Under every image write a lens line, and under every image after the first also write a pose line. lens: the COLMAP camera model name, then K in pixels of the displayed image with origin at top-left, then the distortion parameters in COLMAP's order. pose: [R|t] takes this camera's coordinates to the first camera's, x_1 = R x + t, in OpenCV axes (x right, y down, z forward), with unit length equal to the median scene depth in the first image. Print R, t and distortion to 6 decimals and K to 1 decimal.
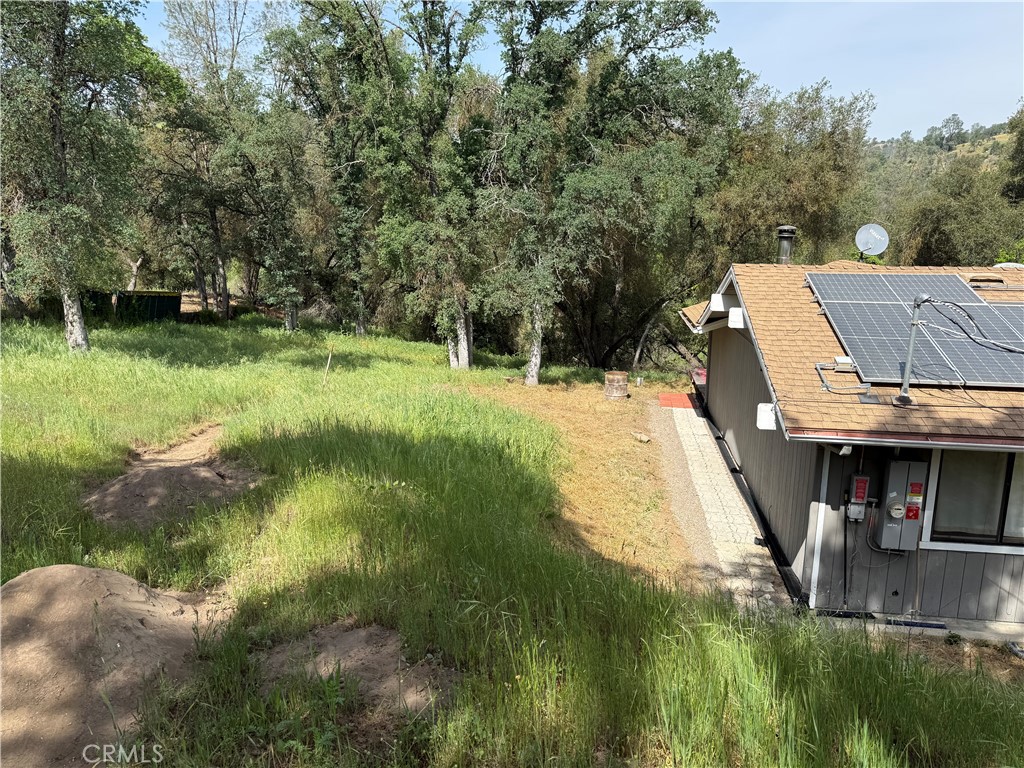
lens RADIAL K [[749.6, 0, 511.0], [0, 749.6, 389.2], [0, 0, 1]] dist [0.056164, -0.044432]
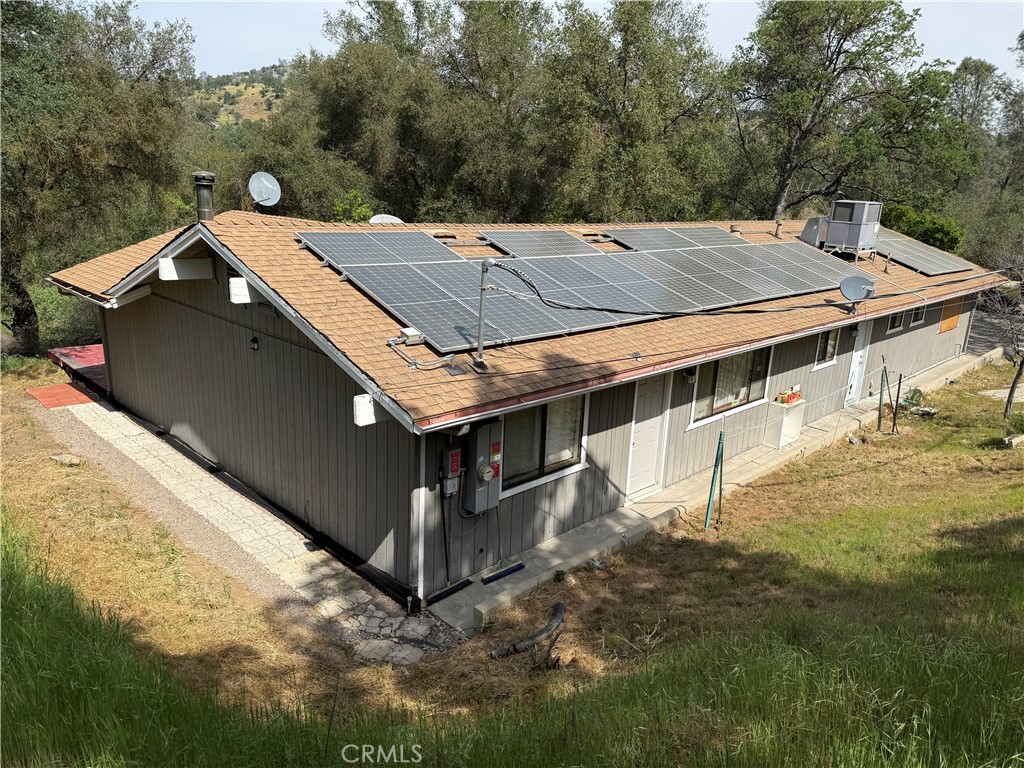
lens RADIAL K [[729.5, 0, 514.4], [0, 729.5, 376.9], [0, 0, 1]] dist [0.118049, -0.133942]
pose [[0.593831, -0.183775, 0.783320, -0.171343], [0.132703, 0.982603, 0.129927, -0.072756], [-0.793570, 0.026794, 0.607888, 0.309740]]
